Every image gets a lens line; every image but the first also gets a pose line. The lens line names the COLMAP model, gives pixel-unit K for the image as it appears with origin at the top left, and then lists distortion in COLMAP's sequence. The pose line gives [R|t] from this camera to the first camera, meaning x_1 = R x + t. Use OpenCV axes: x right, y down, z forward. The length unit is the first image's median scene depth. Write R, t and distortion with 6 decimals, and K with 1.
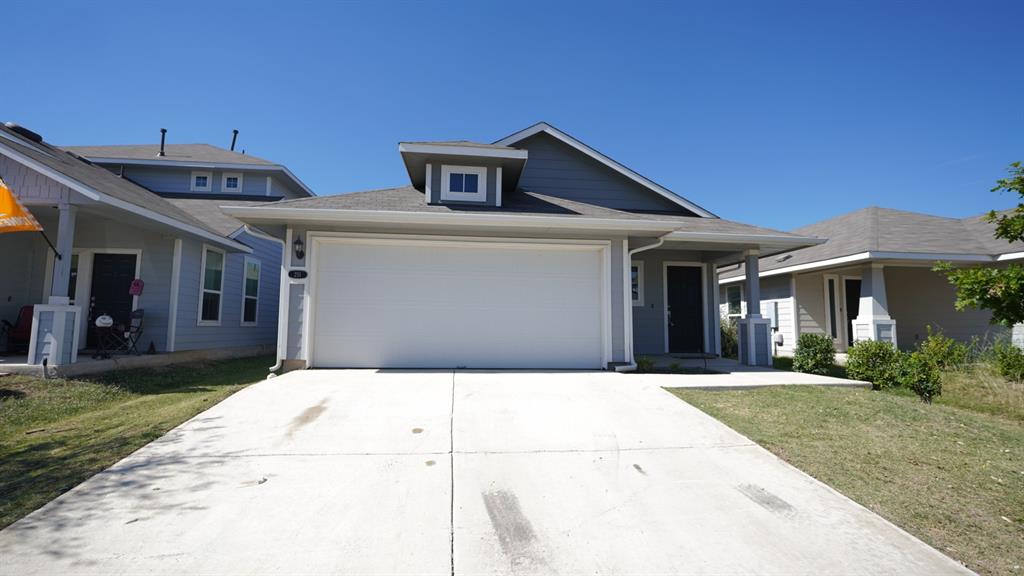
lens RADIAL K [[467.5, 0, 512.2], [0, 467.5, 284.0], [0, 0, 1]] dist [-0.008372, 0.000556]
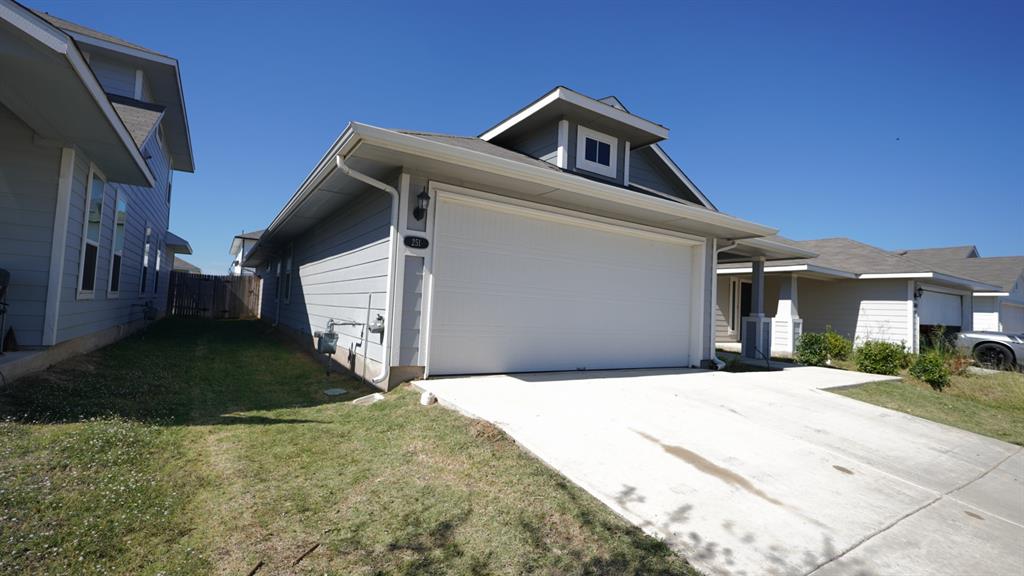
lens RADIAL K [[467.5, 0, 511.6], [0, 467.5, 281.2], [0, 0, 1]] dist [-0.008372, 0.000556]
pose [[0.890215, 0.061449, 0.451377, -0.608708], [-0.083117, 0.996137, 0.028315, 0.004921], [-0.447894, -0.062724, 0.891884, 0.303131]]
